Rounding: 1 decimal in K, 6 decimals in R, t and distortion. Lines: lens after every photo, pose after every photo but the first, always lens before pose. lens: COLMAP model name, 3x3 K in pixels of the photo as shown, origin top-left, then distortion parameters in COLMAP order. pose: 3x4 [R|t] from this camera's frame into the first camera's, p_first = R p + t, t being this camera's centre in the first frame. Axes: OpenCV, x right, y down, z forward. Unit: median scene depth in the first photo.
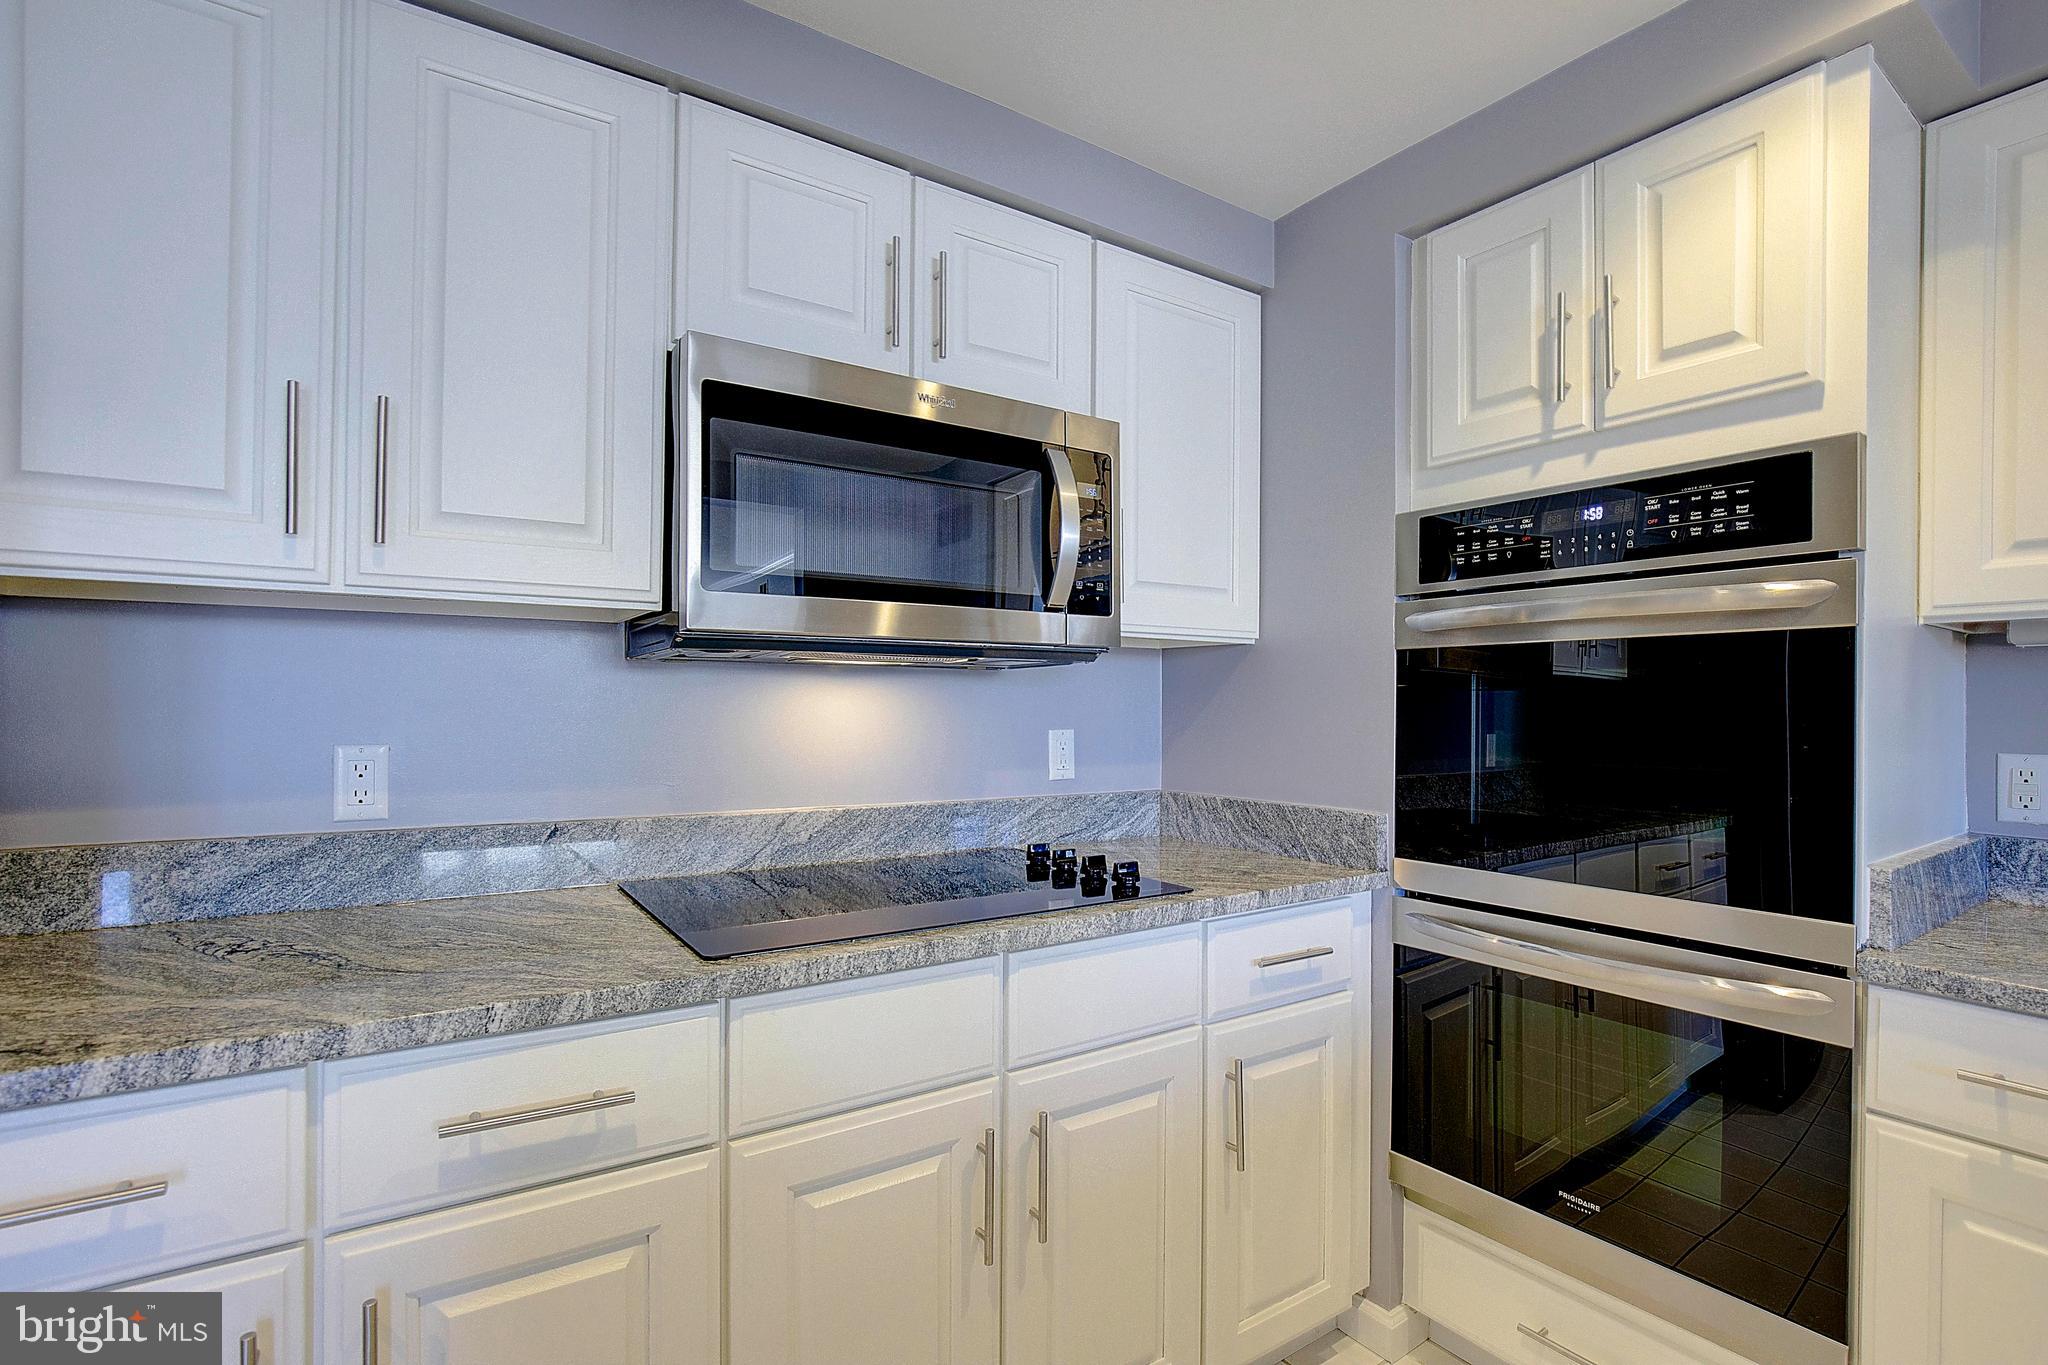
lens RADIAL K [[959.0, 0, 1065.8], [0, 959.0, 695.7], [0, 0, 1]] dist [-0.012627, 0.000882]
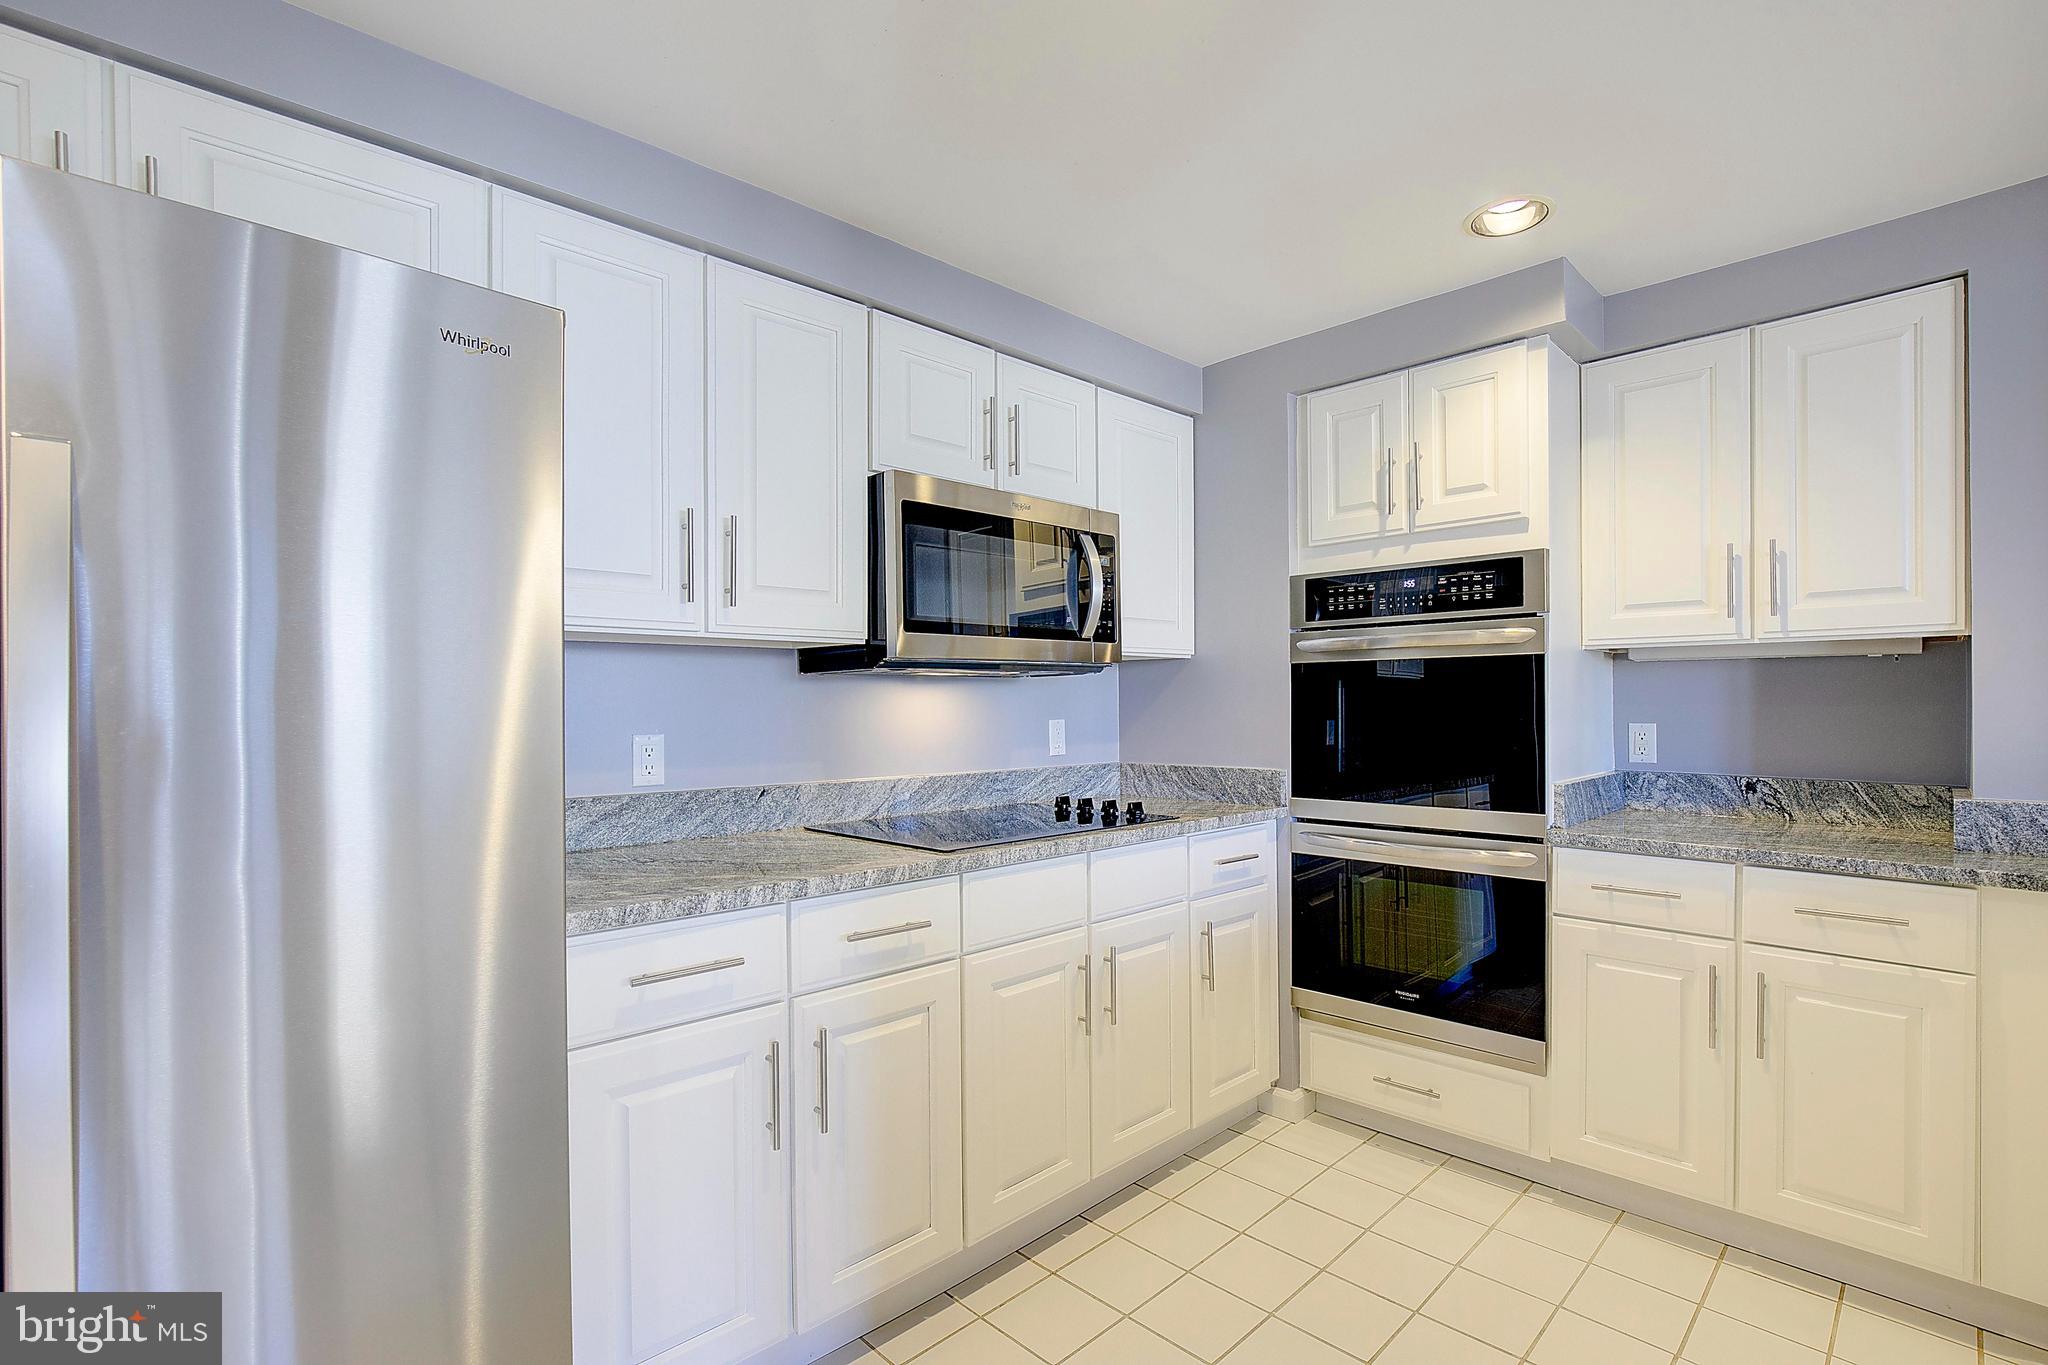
lens RADIAL K [[959.0, 0, 1073.5], [0, 959.0, 690.4], [0, 0, 1]] dist [-0.012627, 0.000882]
pose [[0.981465, -0.010042, 0.191378, -0.346223], [0.010370, 0.999946, -0.000708, -0.007934], [-0.191360, 0.002679, 0.981516, -0.529129]]
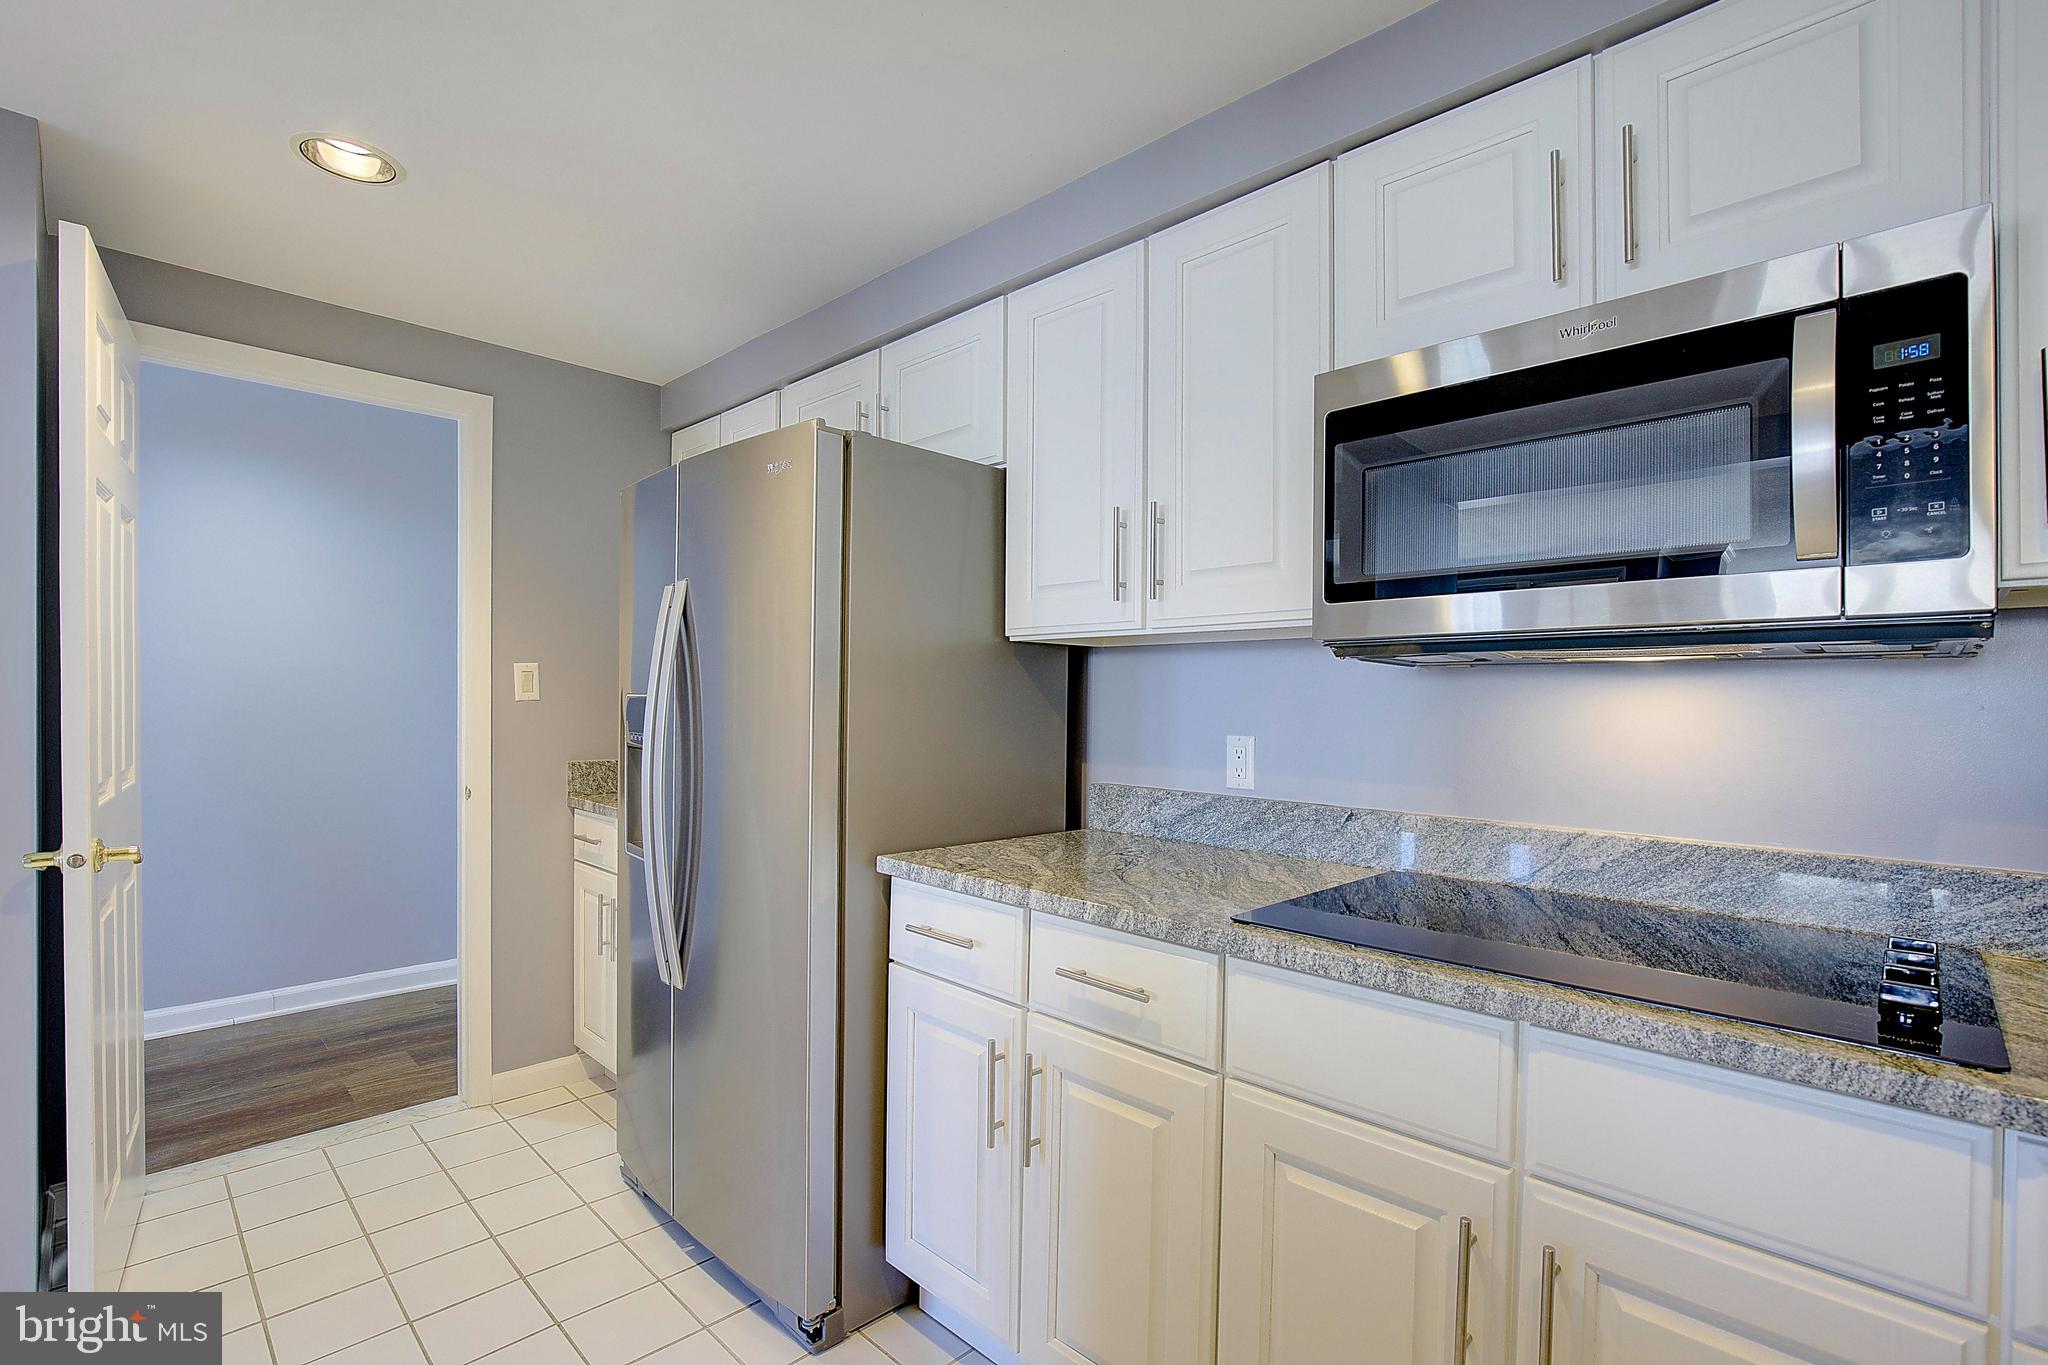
lens RADIAL K [[959.0, 0, 1025.6], [0, 959.0, 693.7], [0, 0, 1]] dist [-0.012627, 0.000882]
pose [[0.185195, -0.011179, -0.982638, 0.549192], [-0.002797, 0.999925, -0.011903, 0.006695], [0.982698, 0.004953, 0.185149, 0.385539]]
